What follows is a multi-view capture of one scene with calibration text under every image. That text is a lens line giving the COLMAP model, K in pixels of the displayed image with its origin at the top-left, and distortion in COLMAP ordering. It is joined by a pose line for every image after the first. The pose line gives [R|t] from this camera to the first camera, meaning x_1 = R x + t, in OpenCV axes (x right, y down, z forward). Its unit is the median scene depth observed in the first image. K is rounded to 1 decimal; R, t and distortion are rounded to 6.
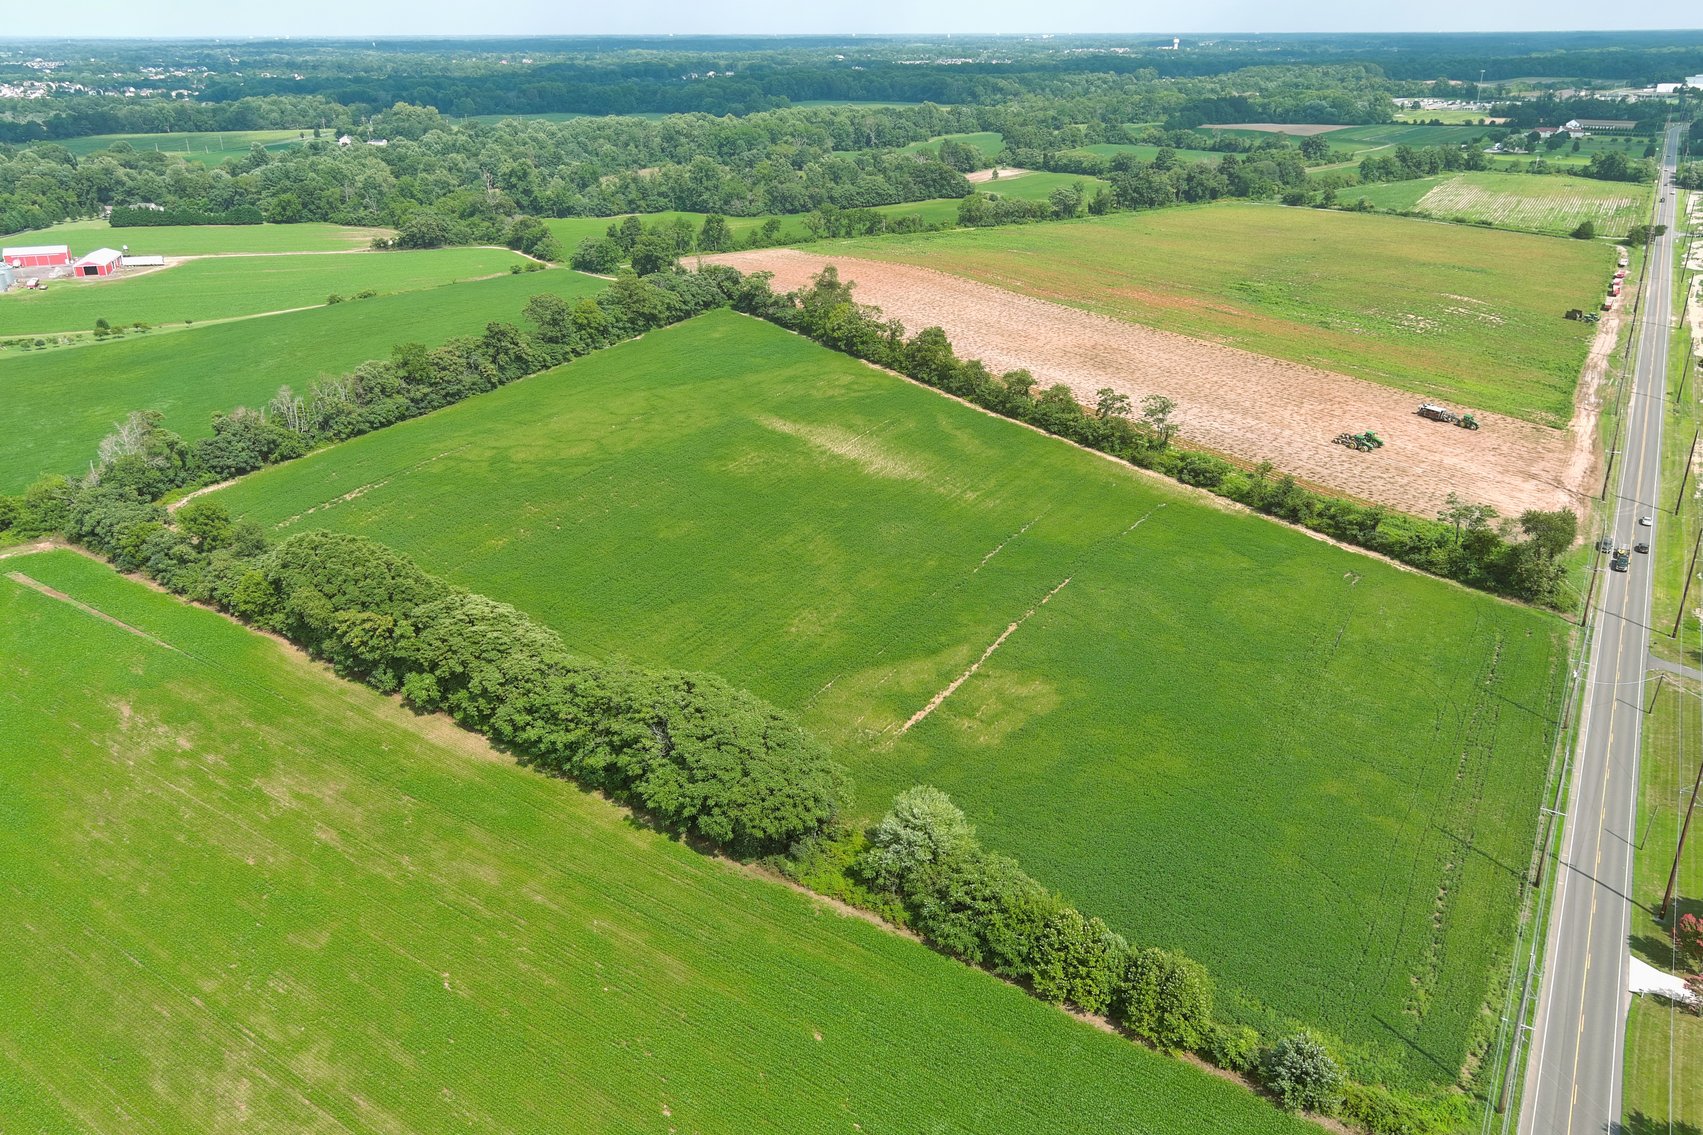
lens RADIAL K [[1326.7, 0, 851.5], [0, 1326.7, 567.5], [0, 0, 1]] dist [0.011266, 0.005641]
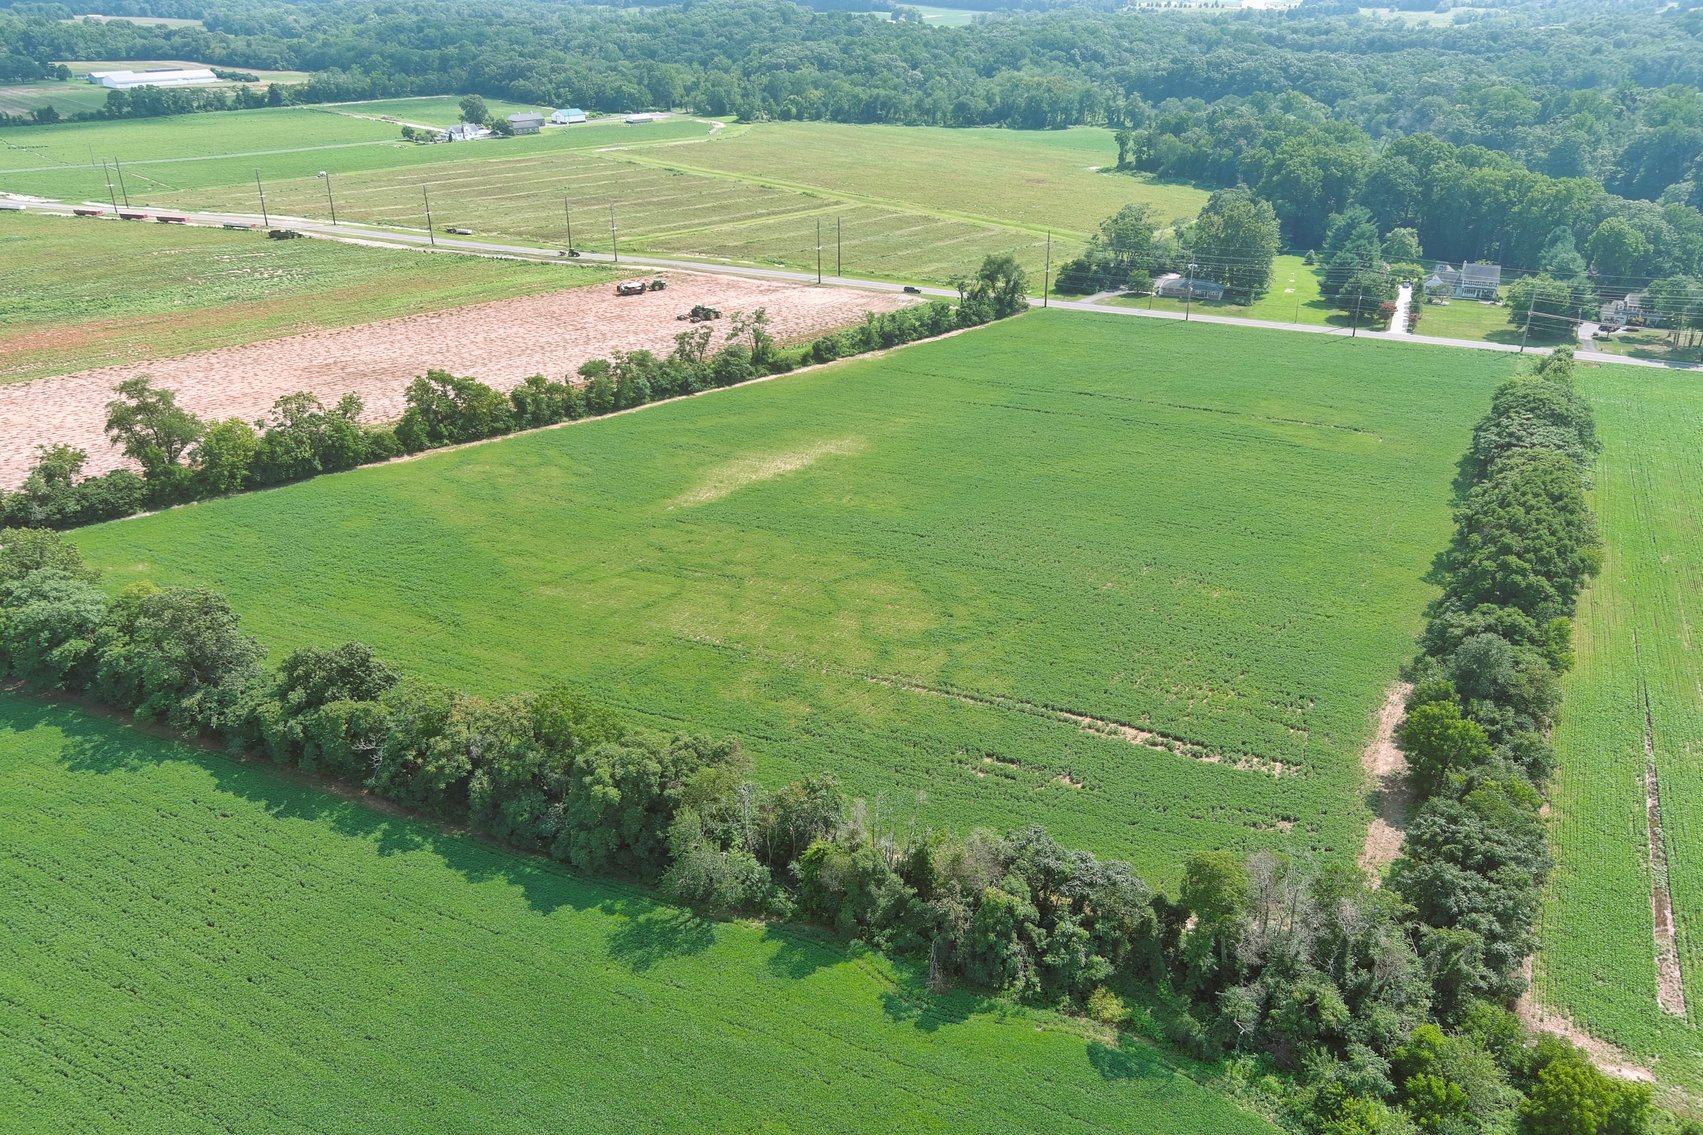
lens RADIAL K [[1326.7, 0, 851.5], [0, 1326.7, 567.5], [0, 0, 1]] dist [0.011266, 0.005641]
pose [[-0.156854, -0.417207, 0.895173, -0.765392], [0.375005, 0.813351, 0.444782, -0.383032], [-0.913656, 0.405461, 0.028877, 0.949267]]
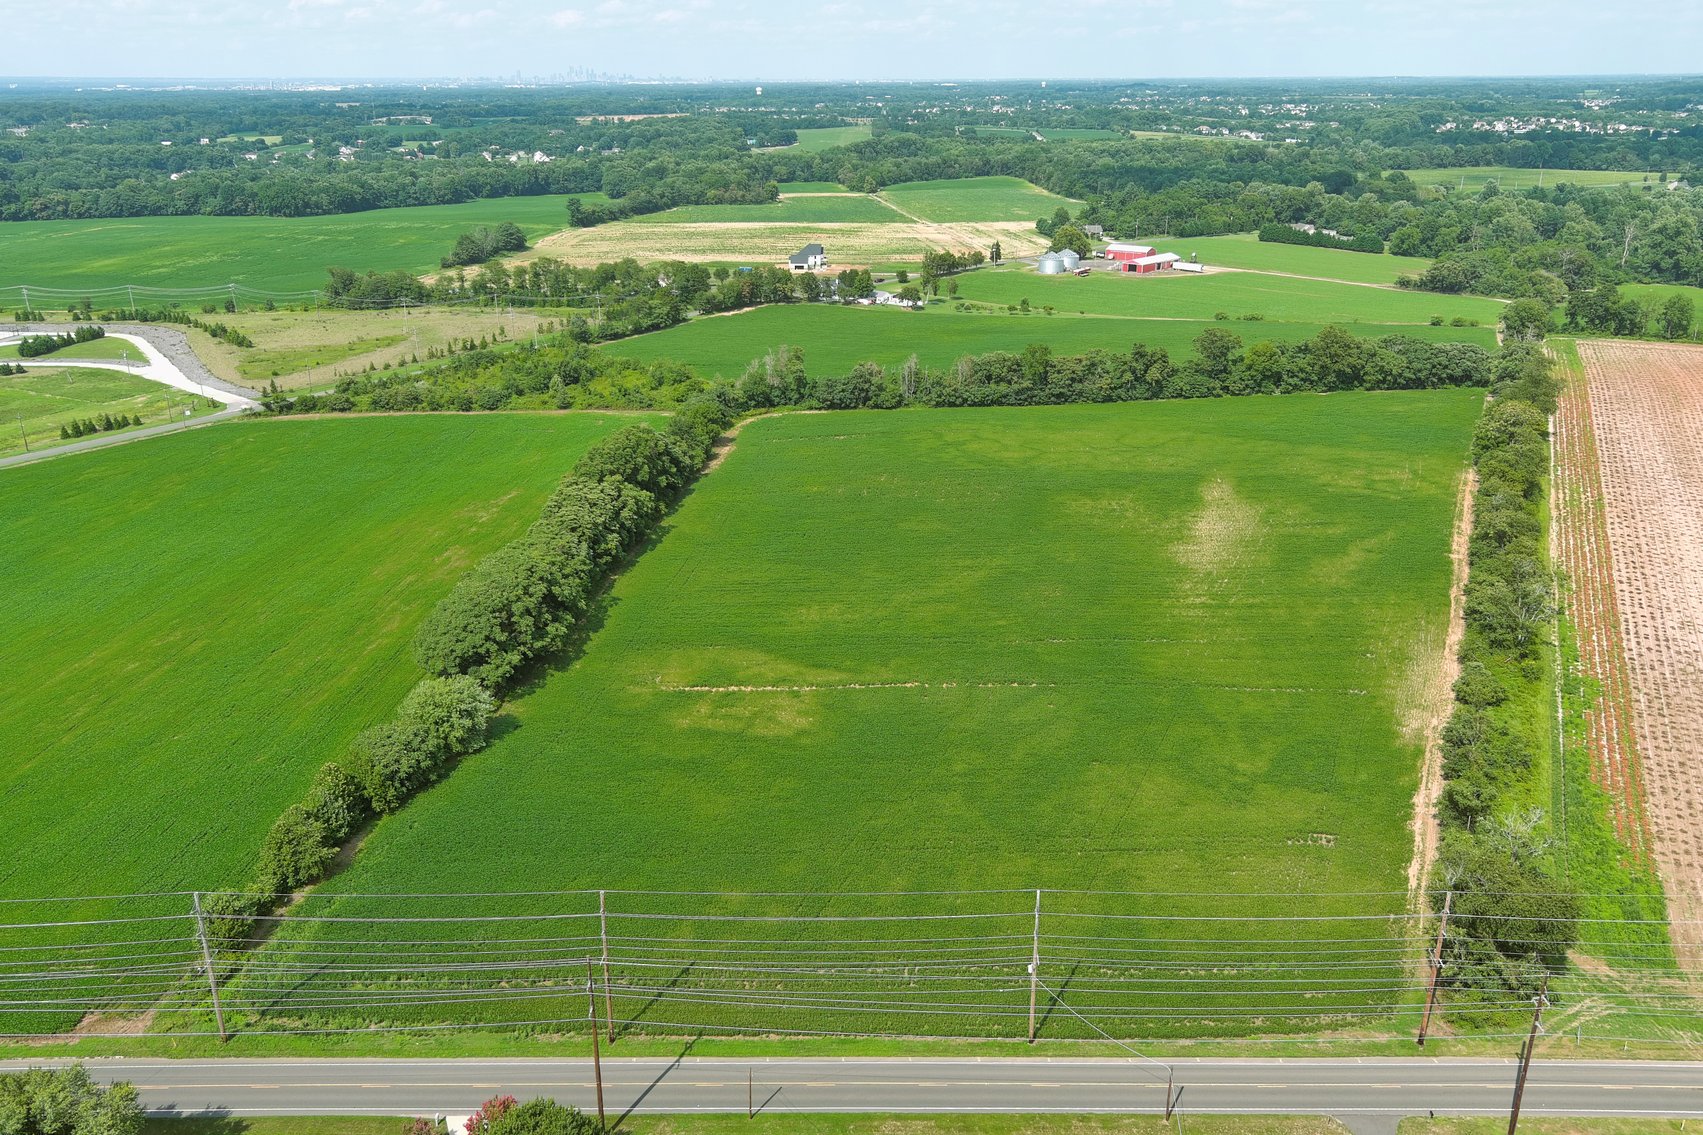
lens RADIAL K [[1340.3, 0, 851.5], [0, 1340.3, 567.5], [0, 0, 1]] dist [0.003974, -0.000831]
pose [[0.488446, 0.304838, -0.817615, 0.620525], [-0.326423, 0.932796, 0.152775, -0.121126], [0.809240, 0.192266, 0.555126, 0.295107]]
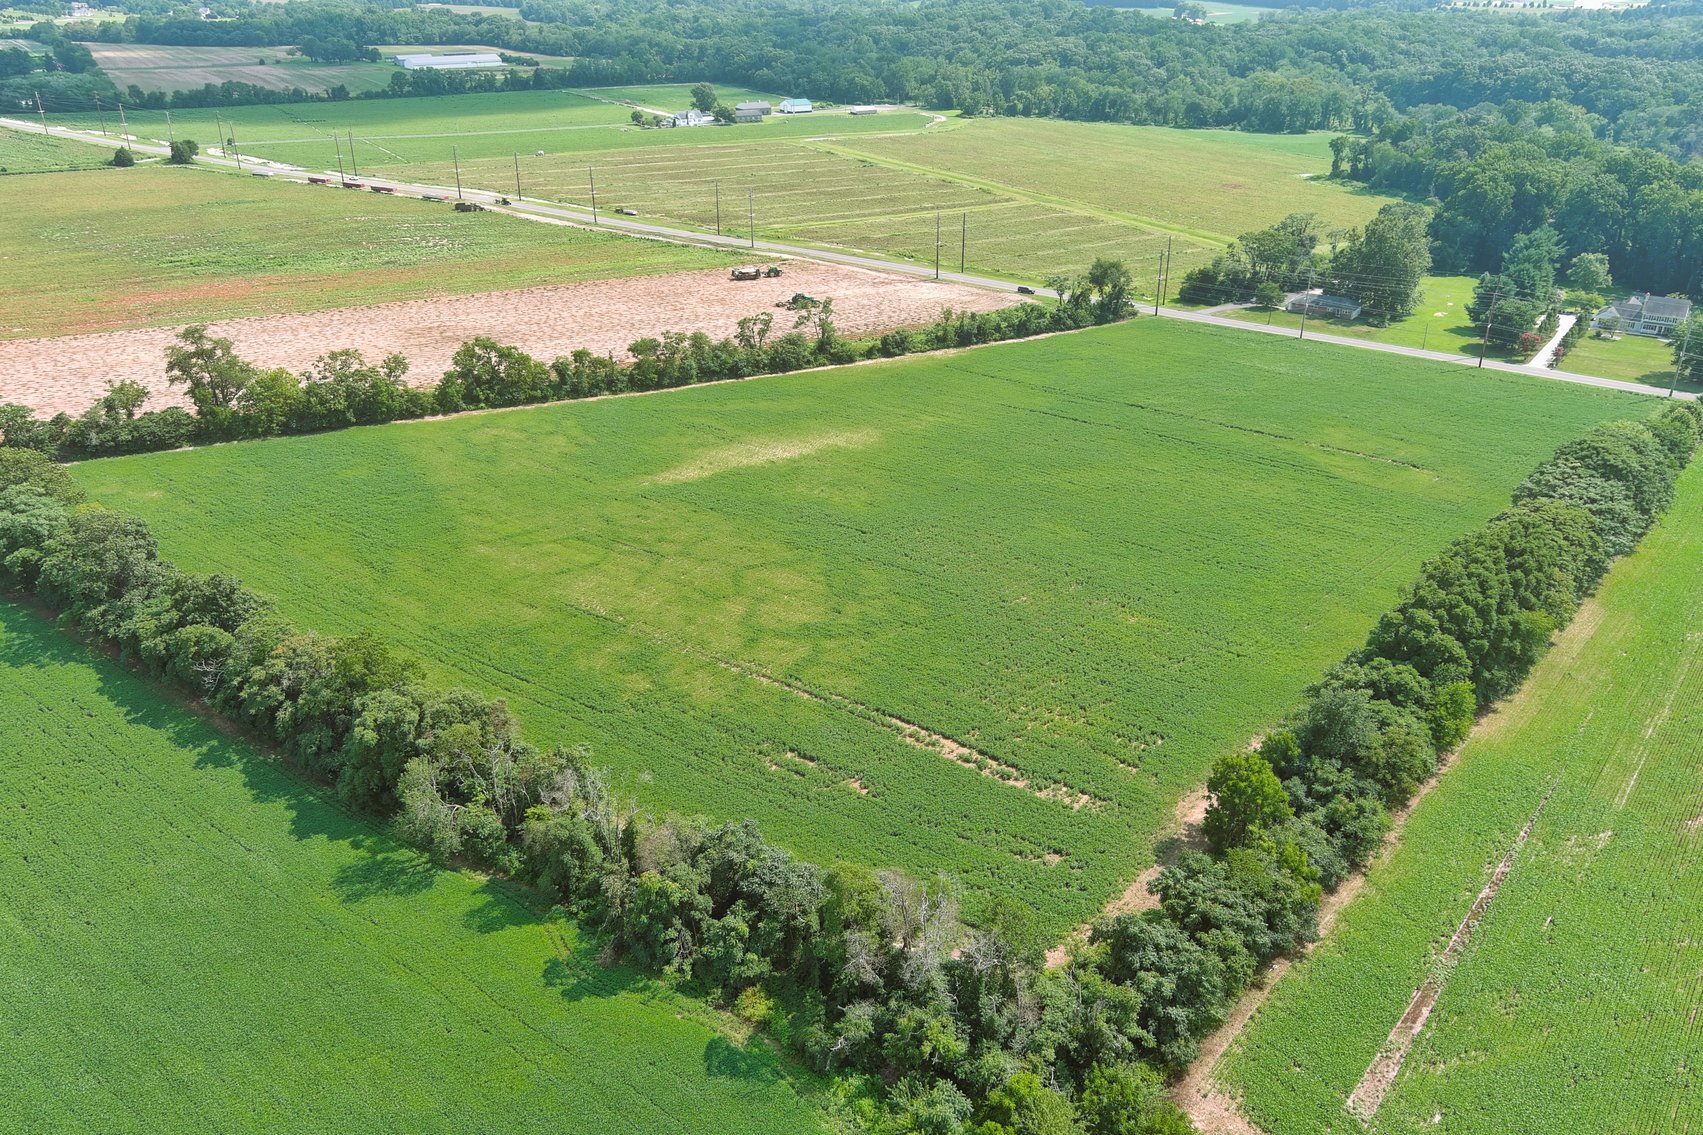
lens RADIAL K [[1326.7, 0, 851.5], [0, 1326.7, 567.5], [0, 0, 1]] dist [0.011266, 0.005641]
pose [[0.066497, -0.424903, 0.902793, -0.776653], [0.375352, 0.848986, 0.371932, -0.317708], [-0.924494, 0.314133, 0.215943, 0.789580]]
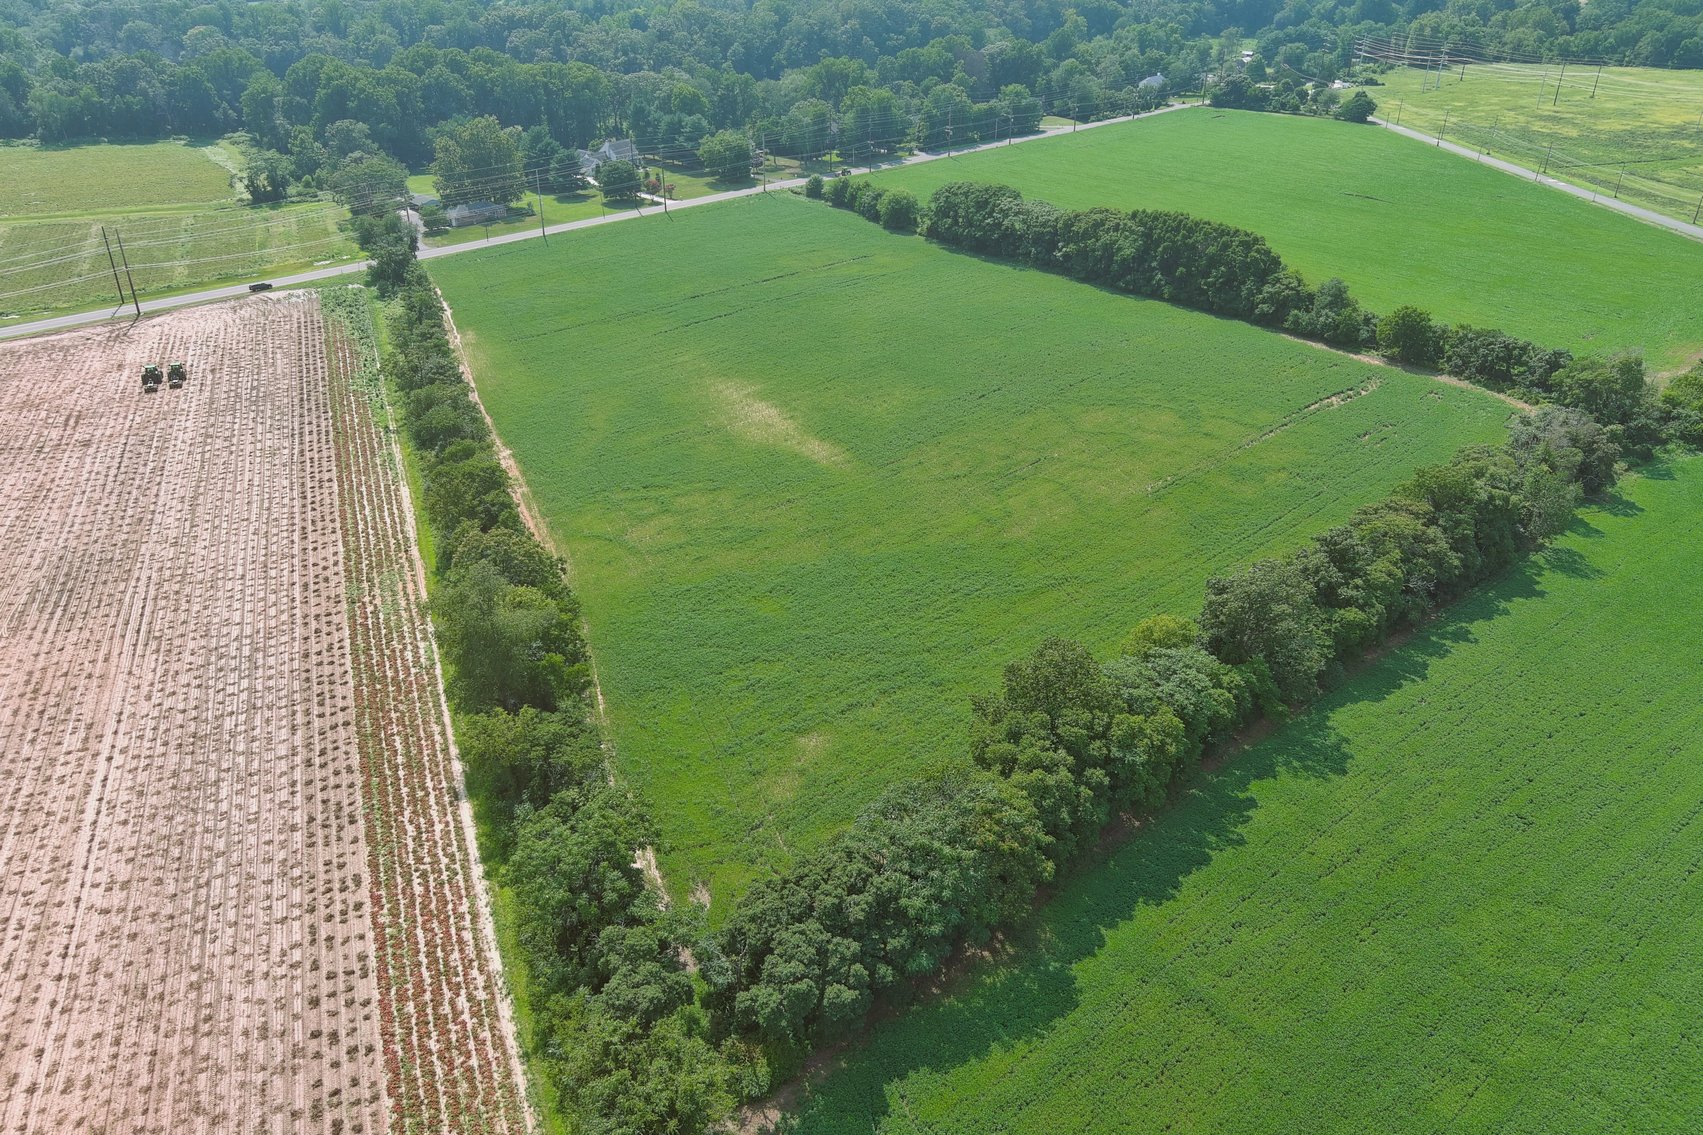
lens RADIAL K [[1324.4, 0, 850.9], [0, 1324.4, 562.4], [0, 0, 1]] dist [0.013636, 0.004955]
pose [[-0.966821, -0.116388, 0.227399, -0.244191], [0.100807, 0.644106, 0.758265, -0.620105], [-0.234722, 0.756030, -0.611002, 1.518447]]
